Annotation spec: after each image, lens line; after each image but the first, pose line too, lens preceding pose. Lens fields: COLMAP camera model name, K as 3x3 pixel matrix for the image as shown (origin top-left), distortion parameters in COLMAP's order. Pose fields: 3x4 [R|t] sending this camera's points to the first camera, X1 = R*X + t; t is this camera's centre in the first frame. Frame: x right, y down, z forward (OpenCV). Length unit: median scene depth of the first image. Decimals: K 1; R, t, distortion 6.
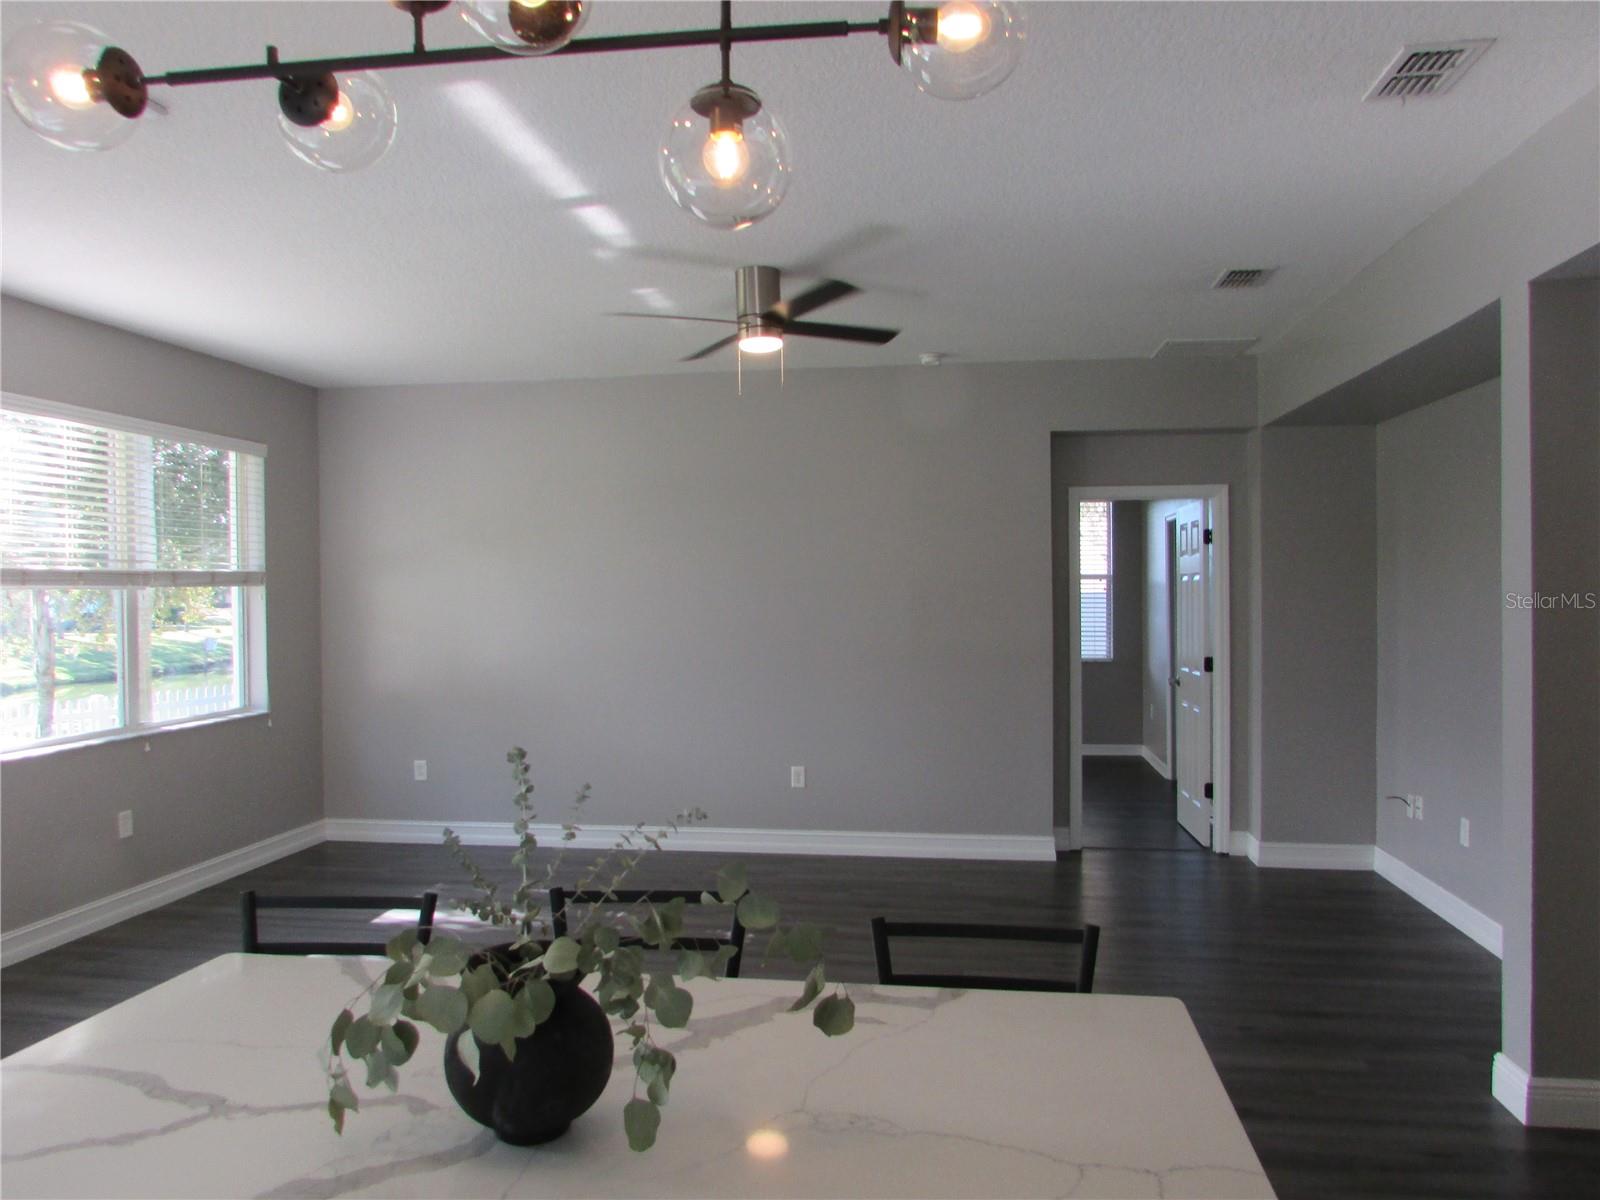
lens RADIAL K [[1123.7, 0, 802.9], [0, 1123.7, 601.1], [0, 0, 1]] dist [-0.032540, 0.009220]
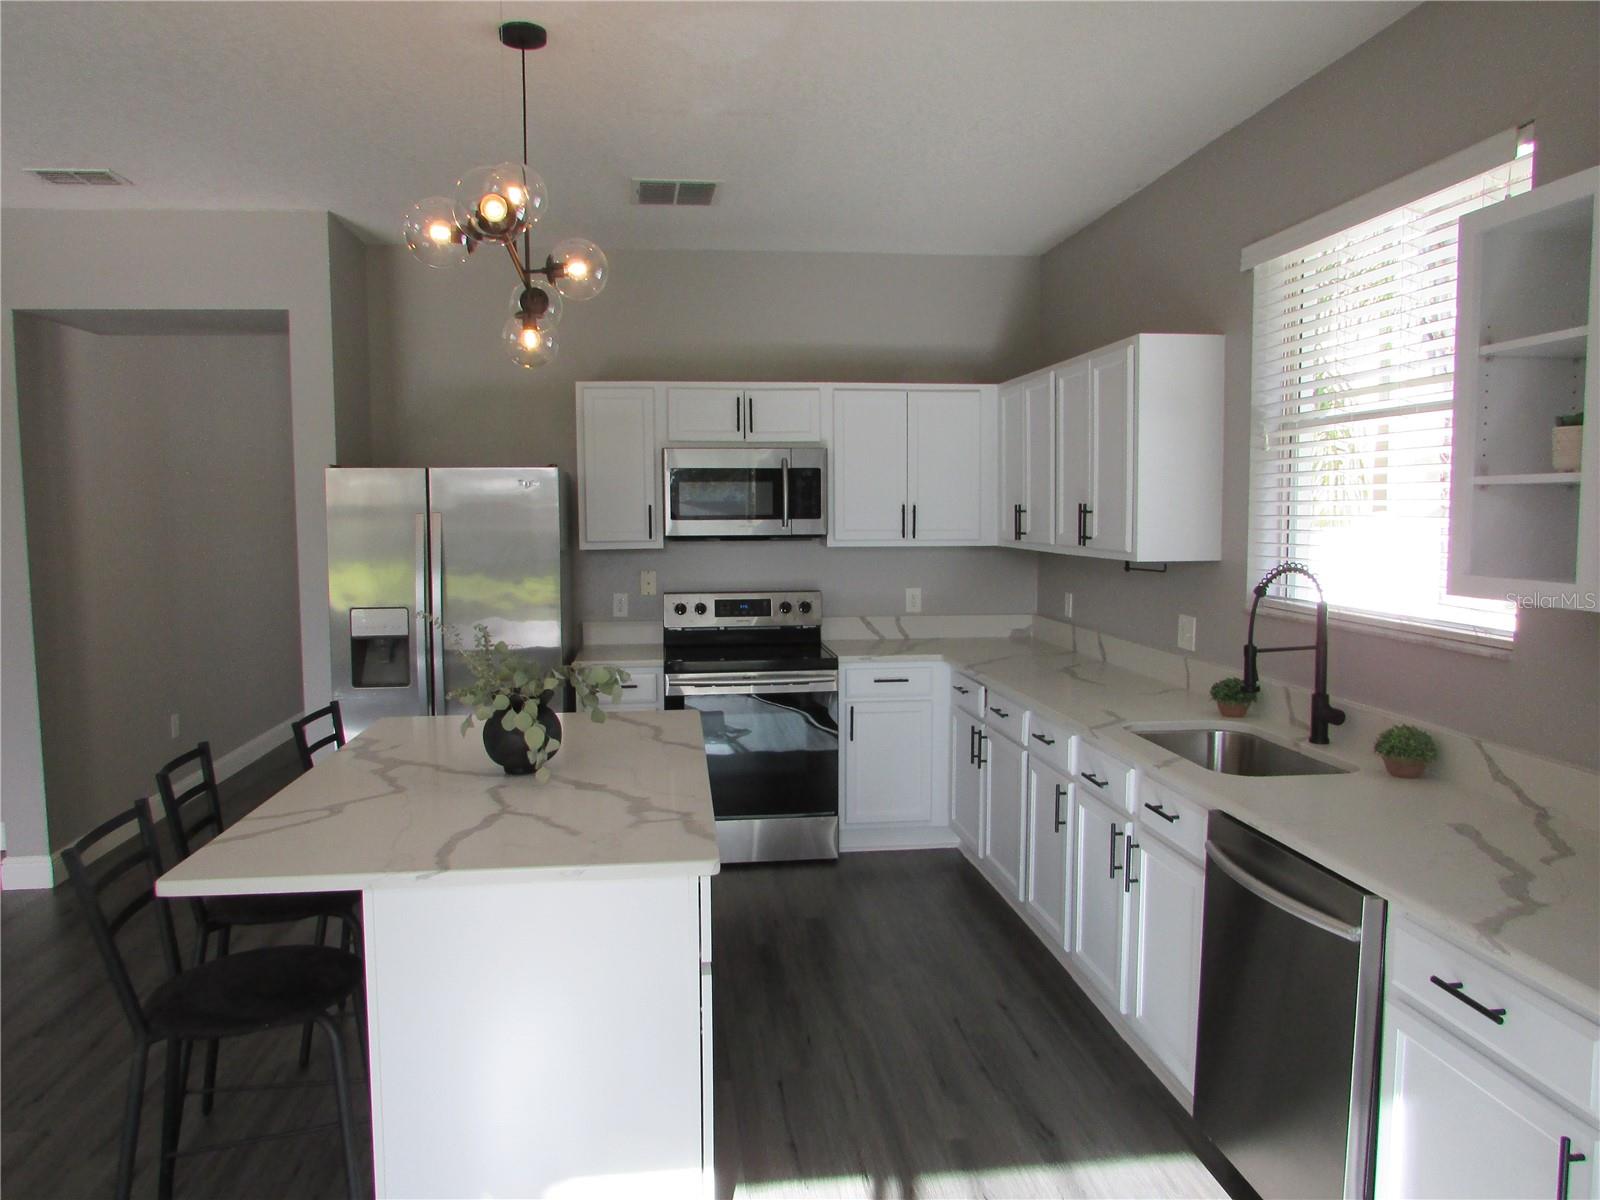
lens RADIAL K [[1123.7, 0, 801.5], [0, 1123.7, 596.2], [0, 0, 1]] dist [-0.032540, 0.009220]
pose [[-0.264683, -0.066060, 0.962070, -1.122899], [0.019362, 0.997086, 0.073791, -0.007699], [-0.964141, 0.038159, -0.262633, 0.471538]]
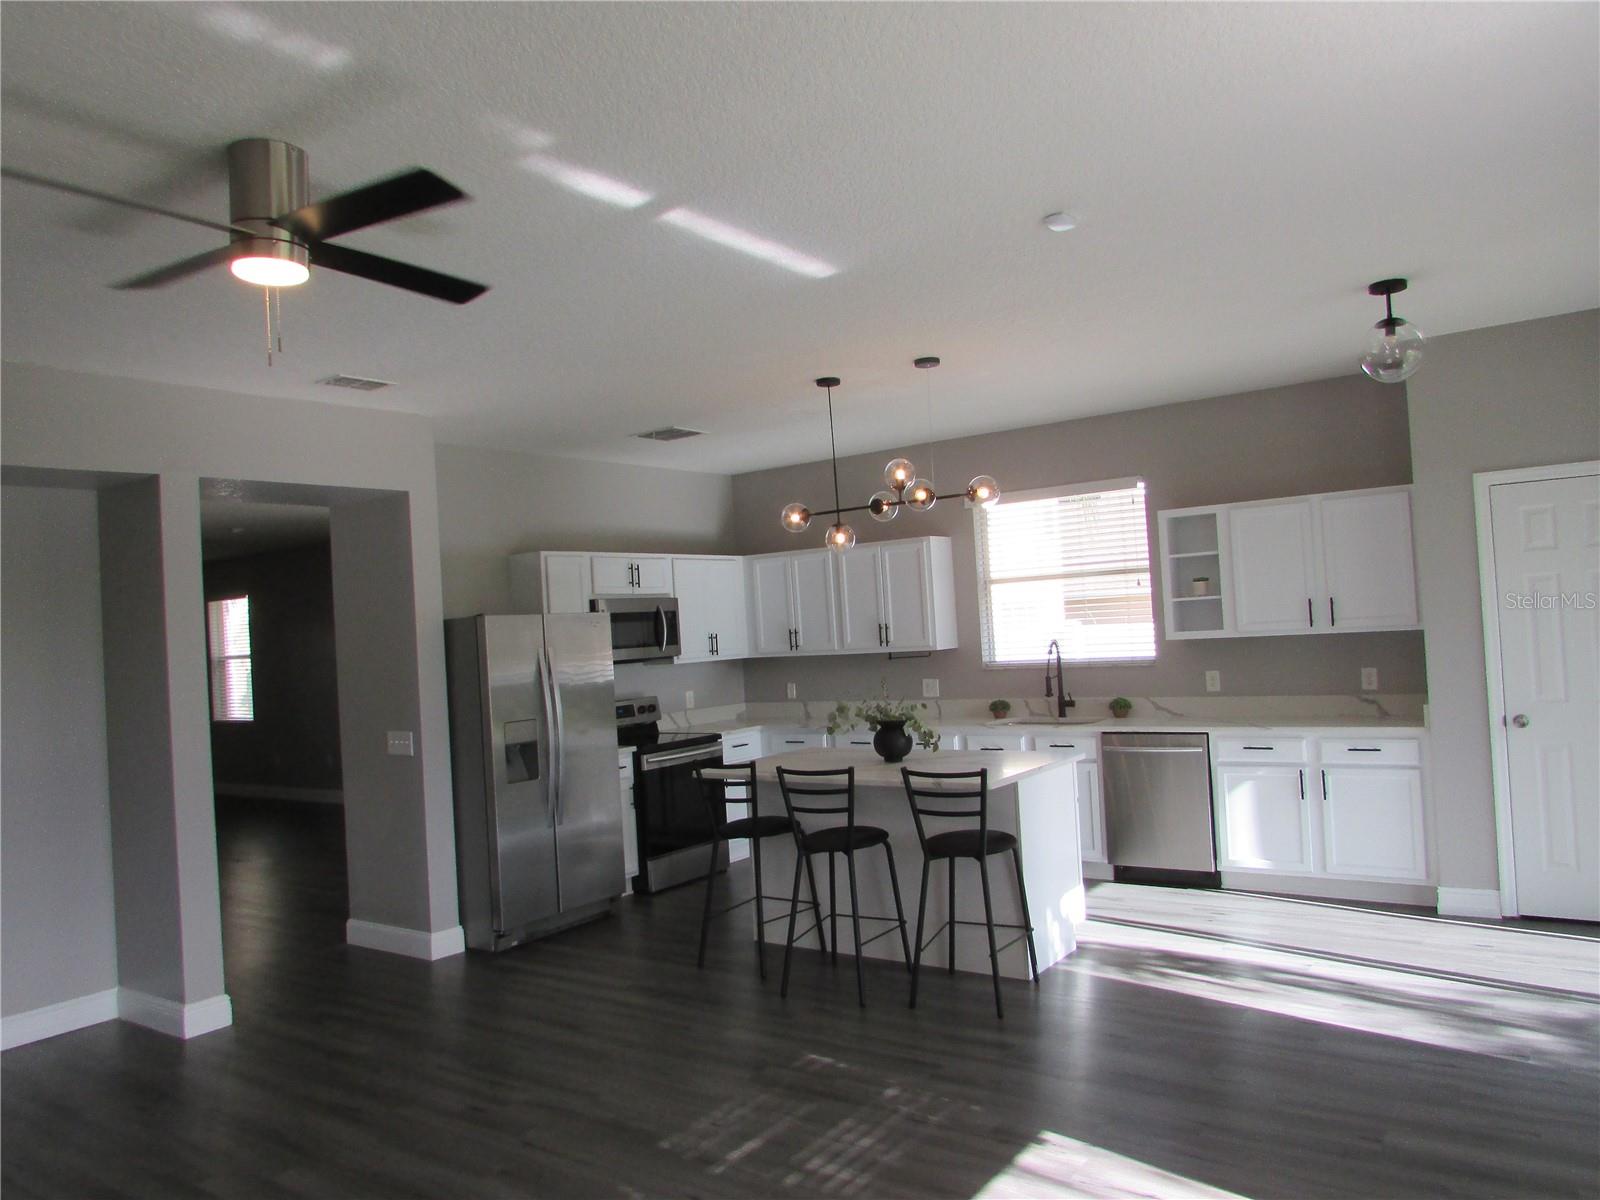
lens RADIAL K [[1123.7, 0, 785.2], [0, 1123.7, 600.5], [0, 0, 1]] dist [-0.032540, 0.009220]
pose [[-0.886330, 0.071708, 0.457469, -0.844655], [0.071865, 0.997268, -0.017086, -0.038660], [-0.457444, 0.017732, -0.889061, 2.203555]]
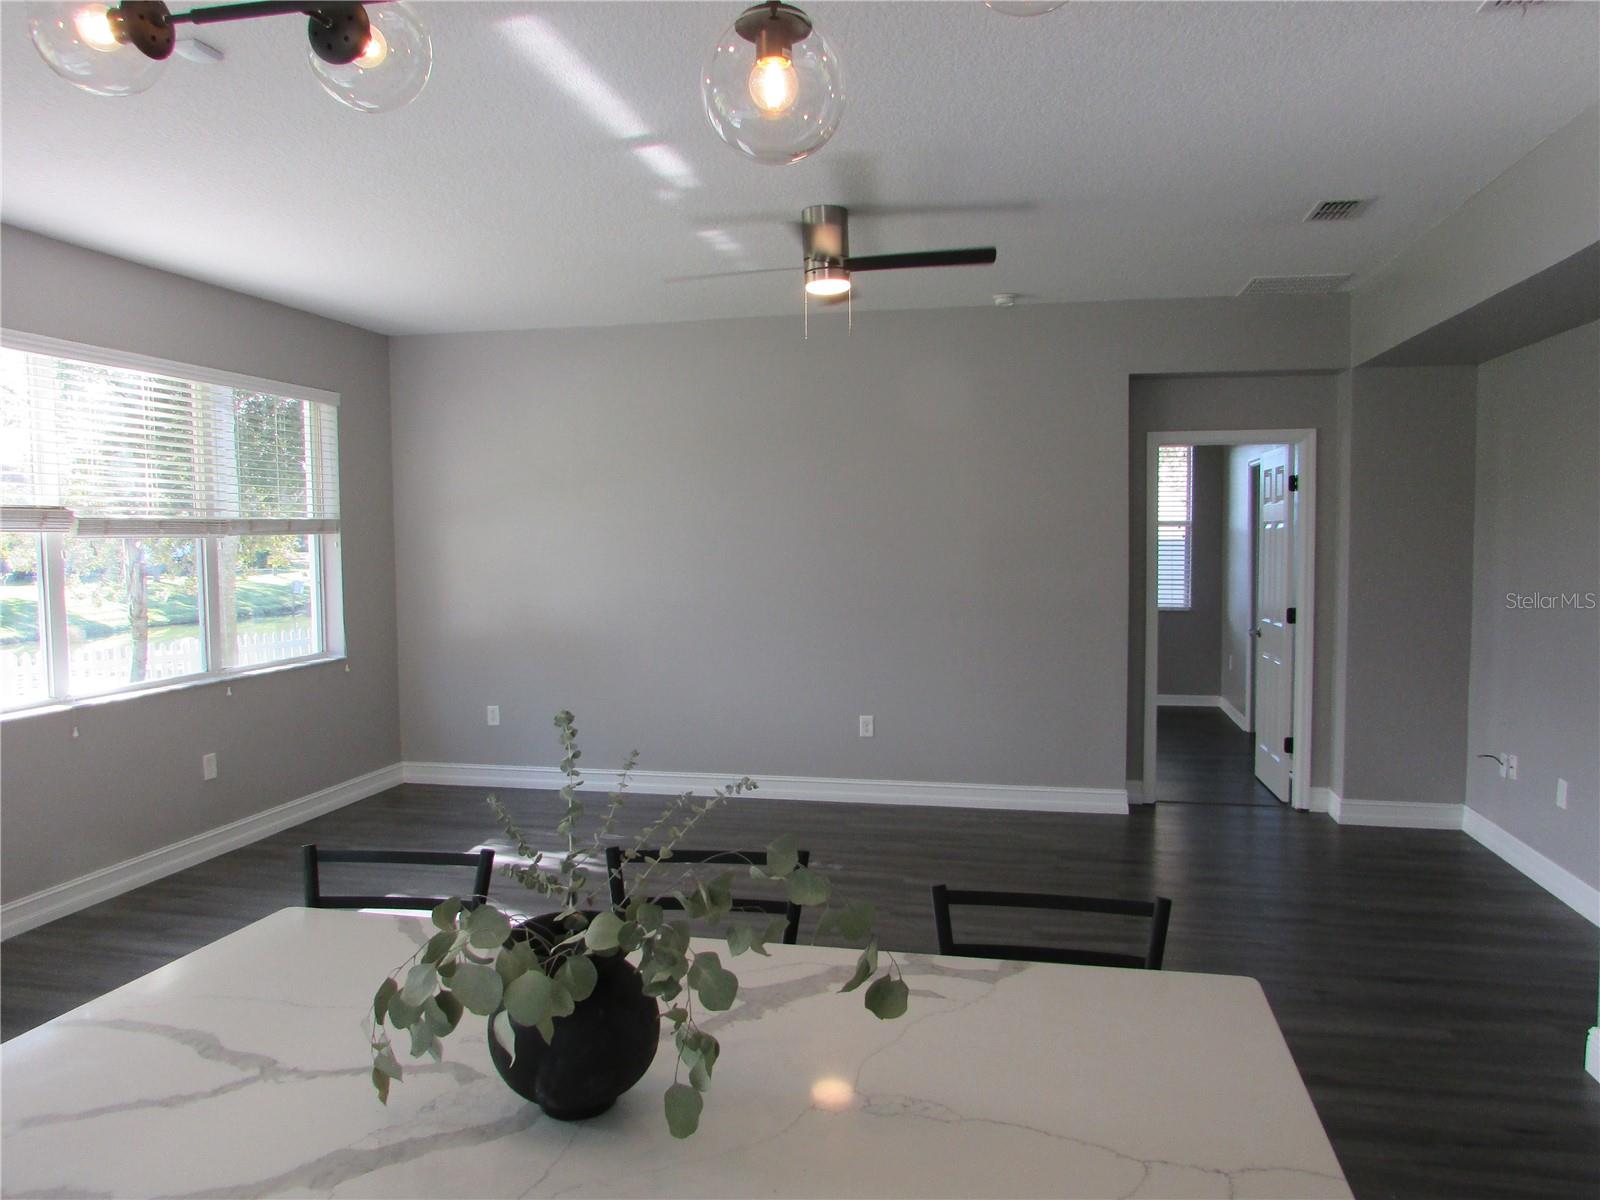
lens RADIAL K [[1123.7, 0, 805.7], [0, 1123.7, 599.2], [0, 0, 1]] dist [-0.032540, 0.009220]
pose [[0.998066, 0.004077, -0.062025, 0.007230], [-0.001109, 0.998856, 0.047816, -0.006885], [0.062149, -0.047655, 0.996929, 0.025325]]
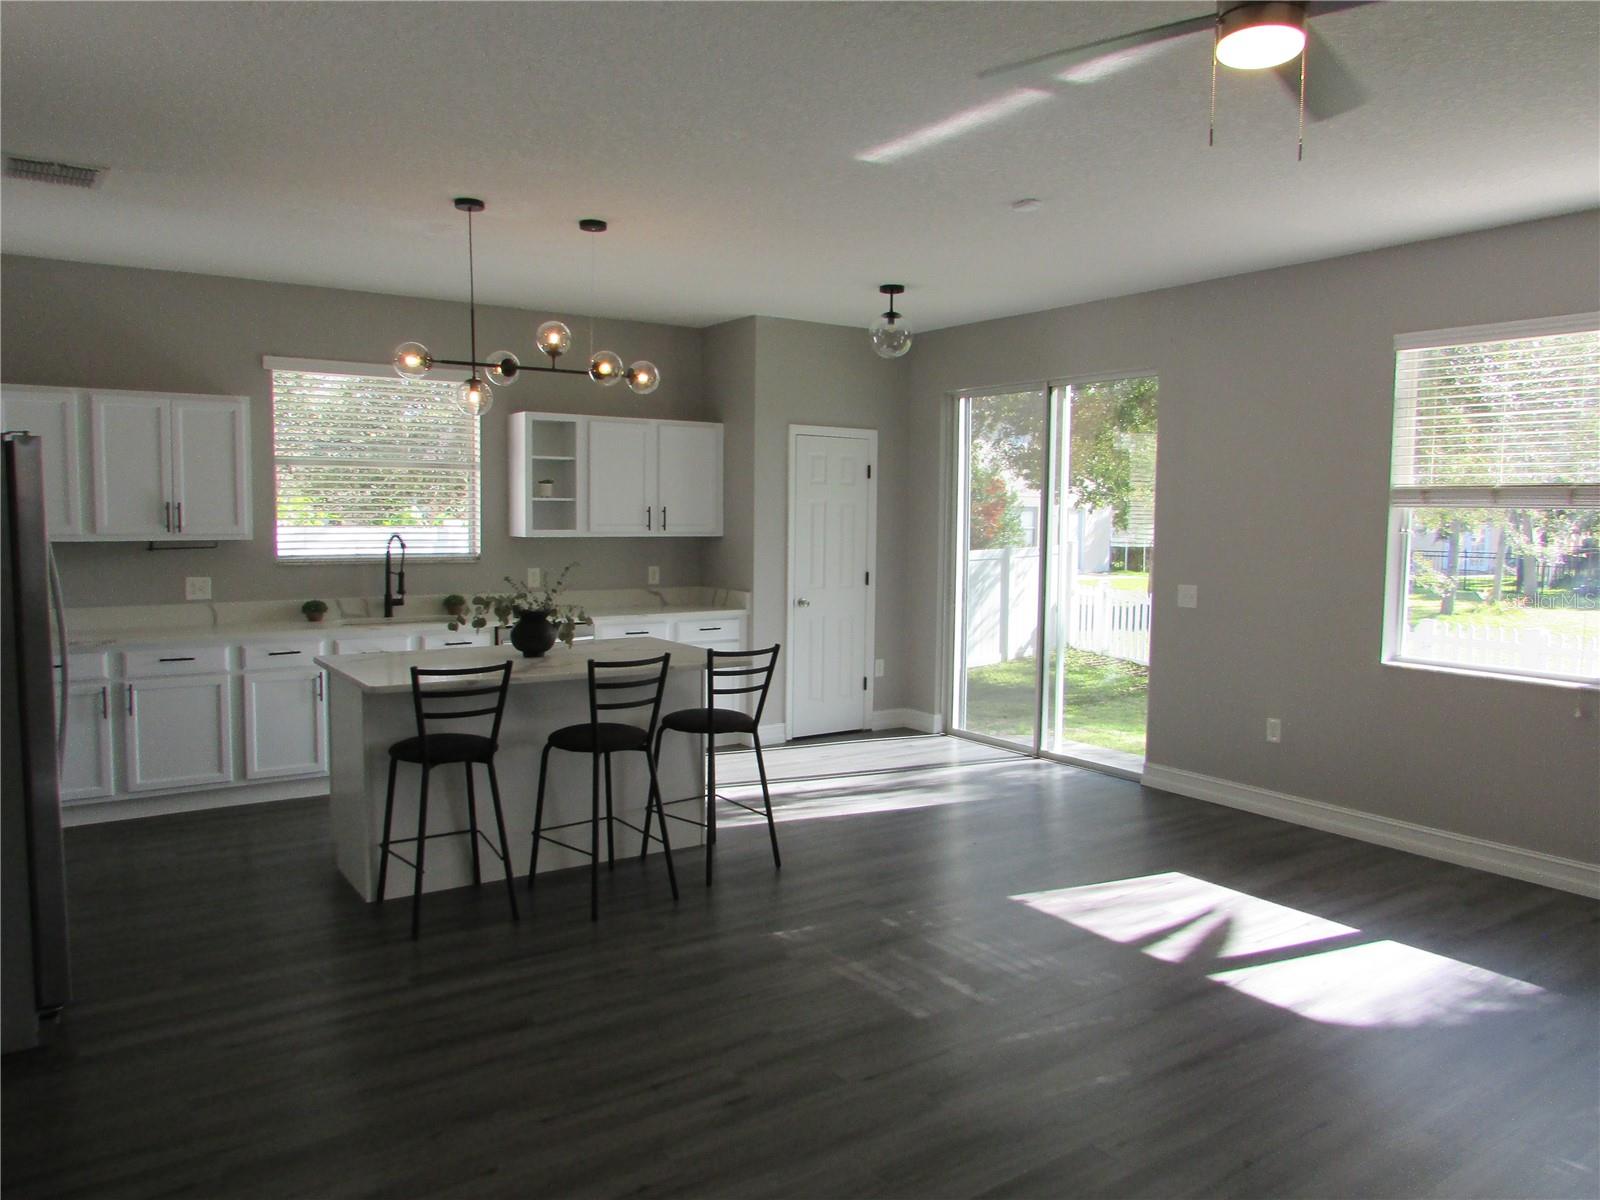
lens RADIAL K [[1123.7, 0, 794.7], [0, 1123.7, 601.5], [0, 0, 1]] dist [-0.032540, 0.009220]
pose [[-0.735003, 0.055352, -0.675801, 0.703154], [-0.010894, 0.995570, 0.093392, -0.034260], [0.677977, 0.076005, -0.731143, 1.958500]]
